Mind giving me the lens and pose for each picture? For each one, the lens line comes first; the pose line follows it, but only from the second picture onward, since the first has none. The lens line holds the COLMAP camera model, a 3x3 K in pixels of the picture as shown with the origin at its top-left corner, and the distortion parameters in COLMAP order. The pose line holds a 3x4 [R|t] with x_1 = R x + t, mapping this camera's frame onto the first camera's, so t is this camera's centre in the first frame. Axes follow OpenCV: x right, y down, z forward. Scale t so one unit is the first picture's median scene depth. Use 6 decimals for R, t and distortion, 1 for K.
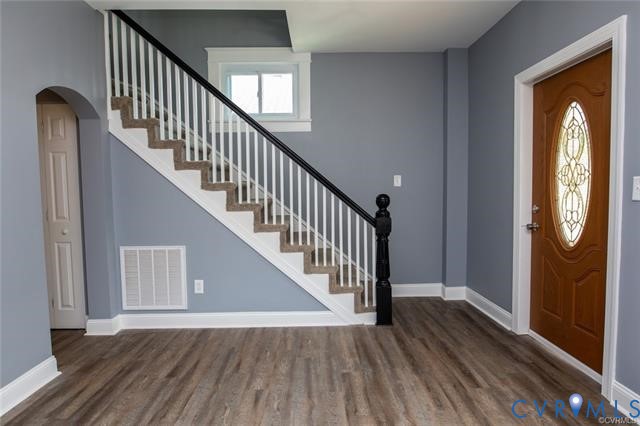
lens RADIAL K [[377.8, 0, 320.0], [0, 377.8, 213.0], [0, 0, 1]] dist [-0.001718, -0.000885]
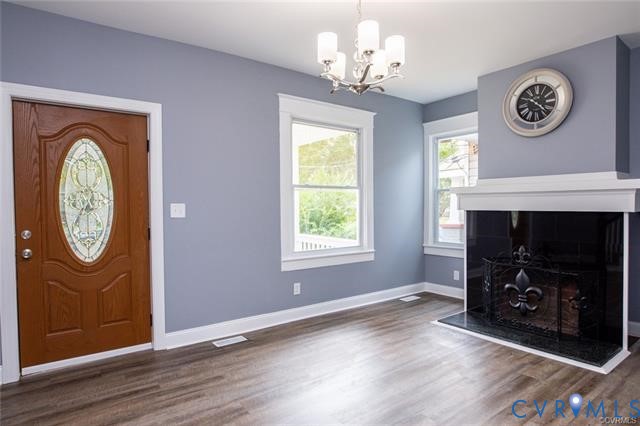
lens RADIAL K [[377.8, 0, 320.0], [0, 377.8, 213.0], [0, 0, 1]] dist [-0.001718, -0.000885]
pose [[-0.577918, 0.001510, 0.816093, -0.745520], [0.064131, 0.996990, 0.043569, -0.069927], [-0.813571, 0.077516, -0.576276, 1.158433]]
